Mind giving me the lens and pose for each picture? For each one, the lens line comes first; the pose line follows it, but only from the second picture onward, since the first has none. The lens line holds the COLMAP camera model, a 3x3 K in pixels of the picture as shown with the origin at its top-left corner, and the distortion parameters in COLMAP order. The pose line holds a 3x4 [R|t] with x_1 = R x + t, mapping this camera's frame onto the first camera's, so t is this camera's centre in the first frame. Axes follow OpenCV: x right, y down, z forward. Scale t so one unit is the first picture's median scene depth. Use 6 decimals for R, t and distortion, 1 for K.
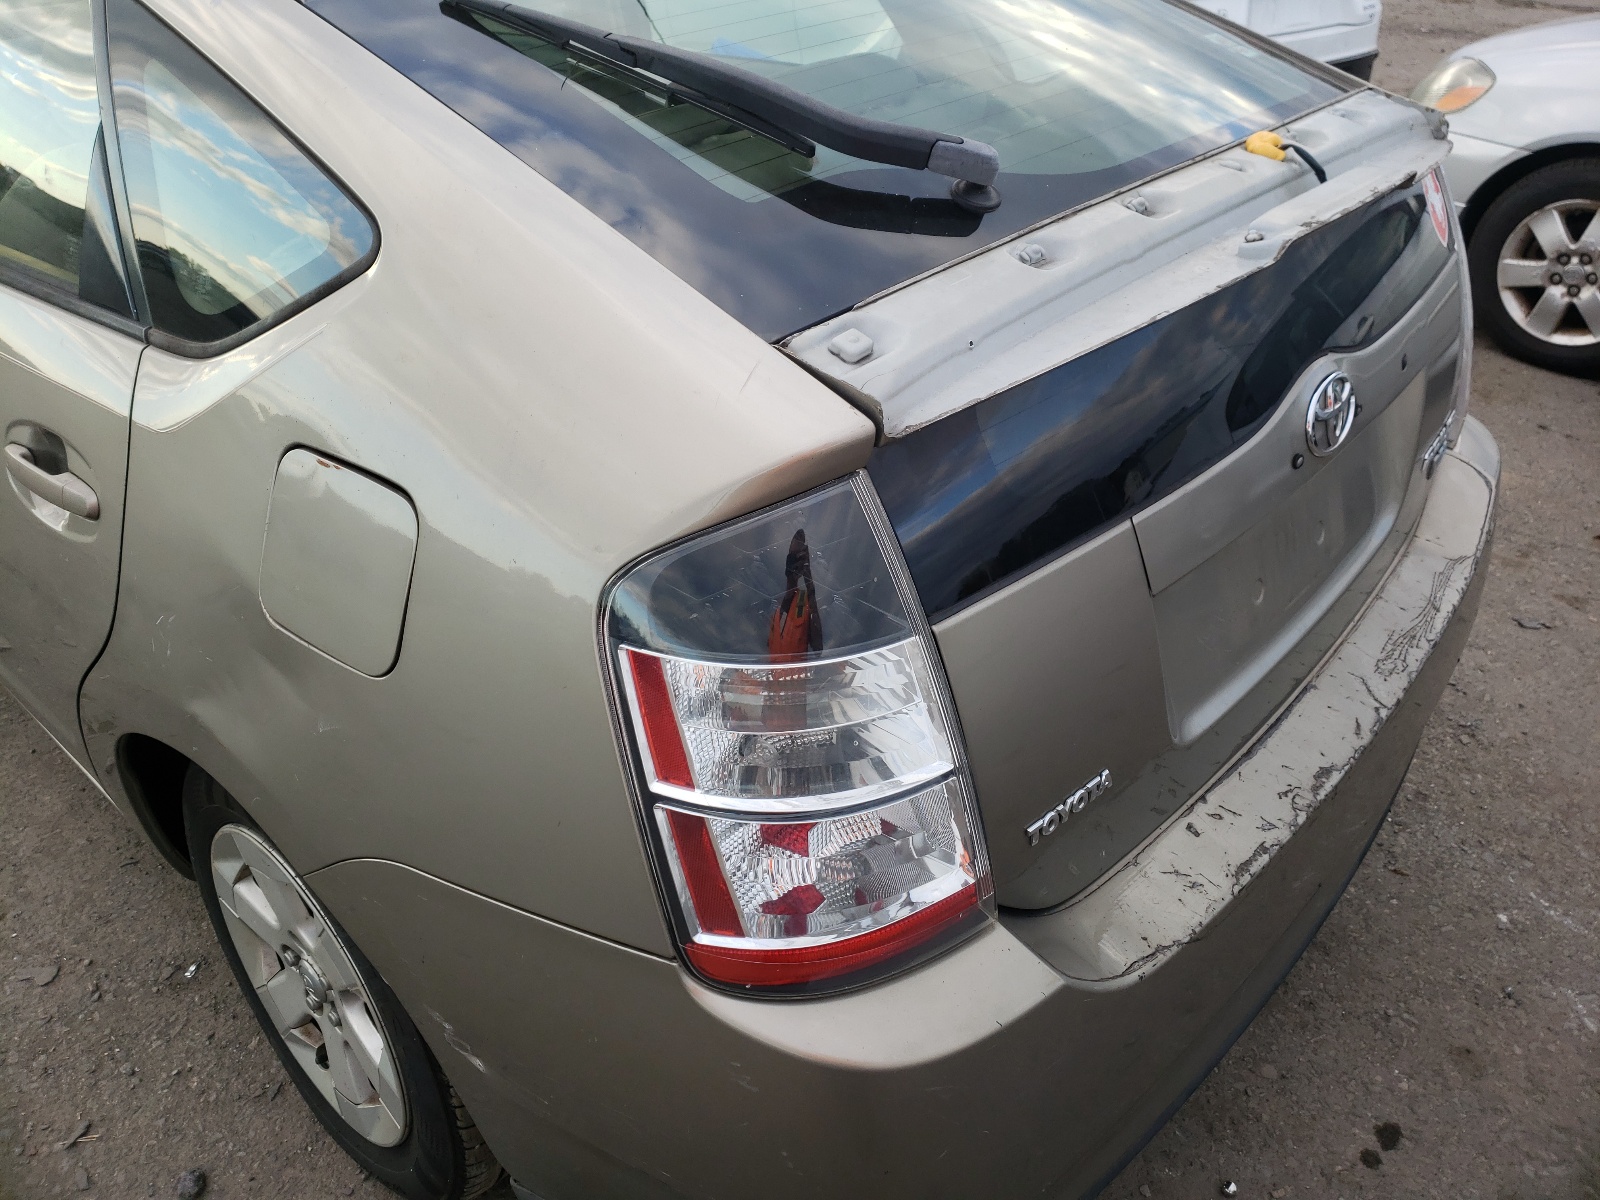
lens RADIAL K [[1252.8, 0, 792.3], [0, 1252.8, 589.9], [0, 0, 1]] dist [0.030254, -0.031392]
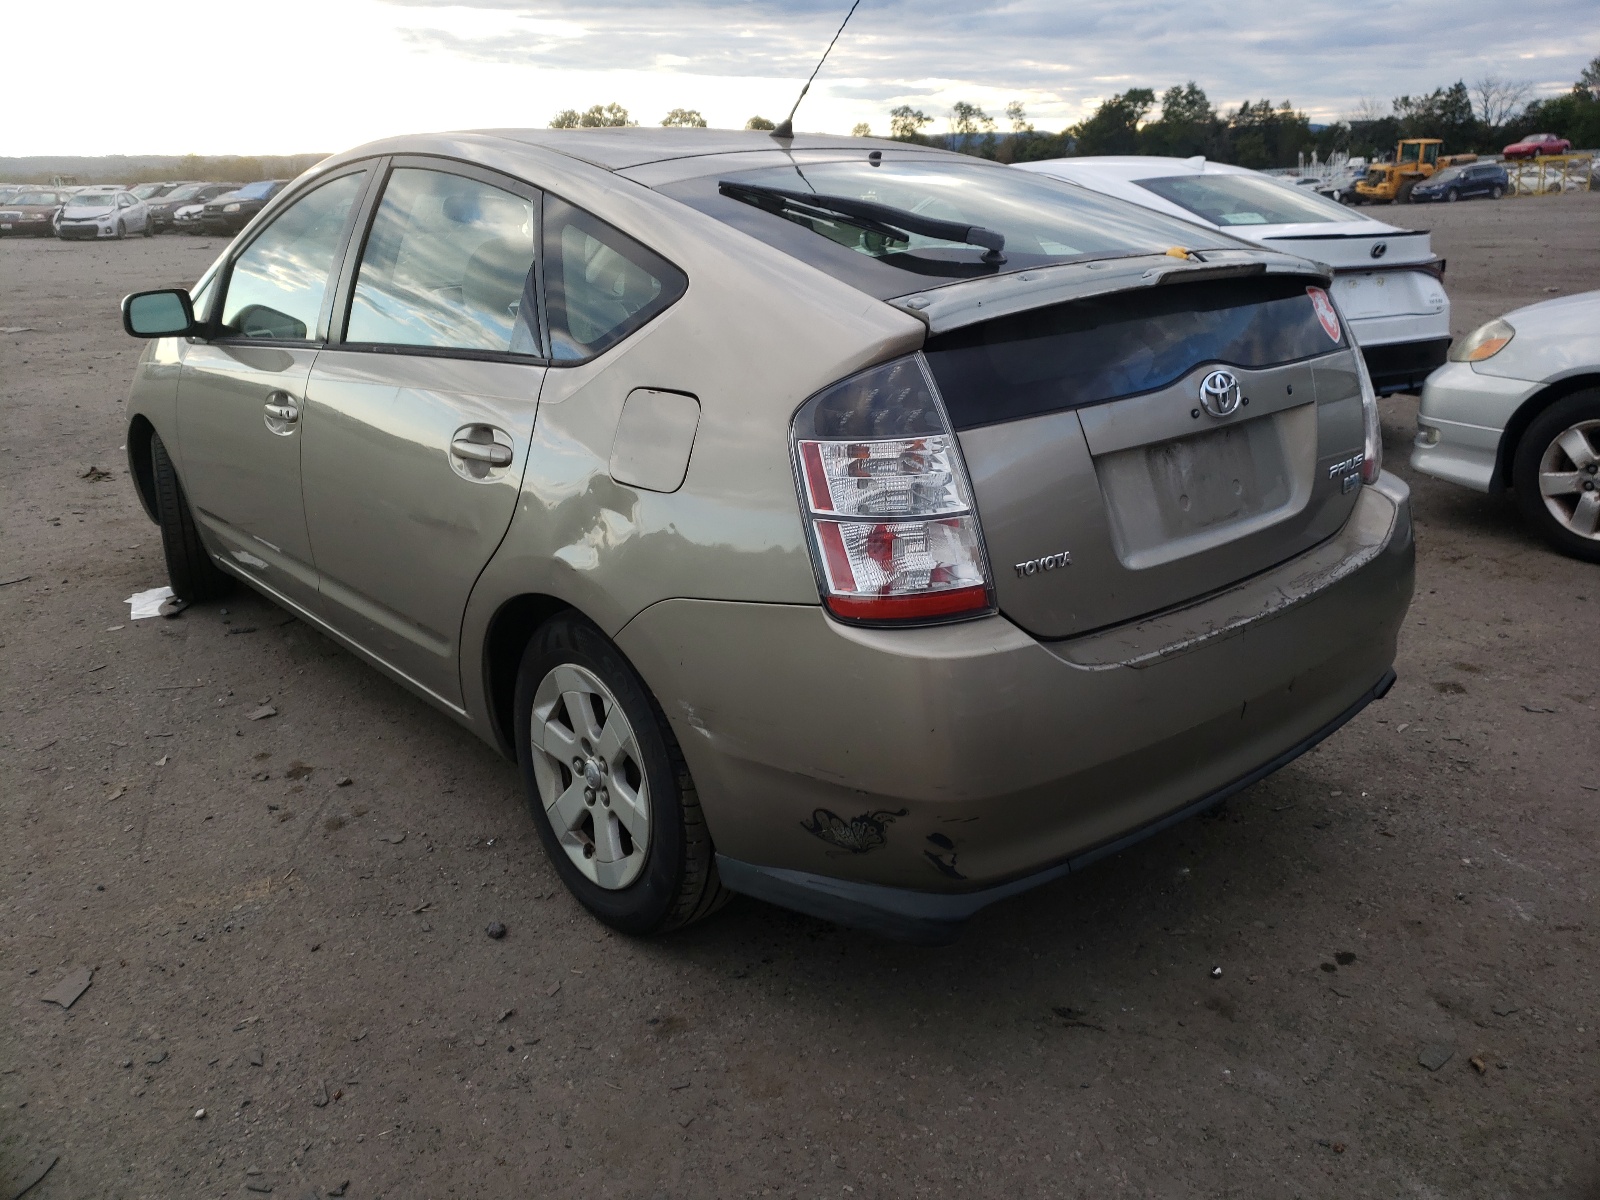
lens RADIAL K [[1252.8, 0, 803.8], [0, 1252.8, 604.1], [0, 0, 1]] dist [0.030254, -0.031392]
pose [[0.991292, 0.010166, -0.131286, 0.068466], [-0.042835, 0.967684, -0.248500, 0.399379], [0.124517, 0.251960, 0.959694, -0.427627]]
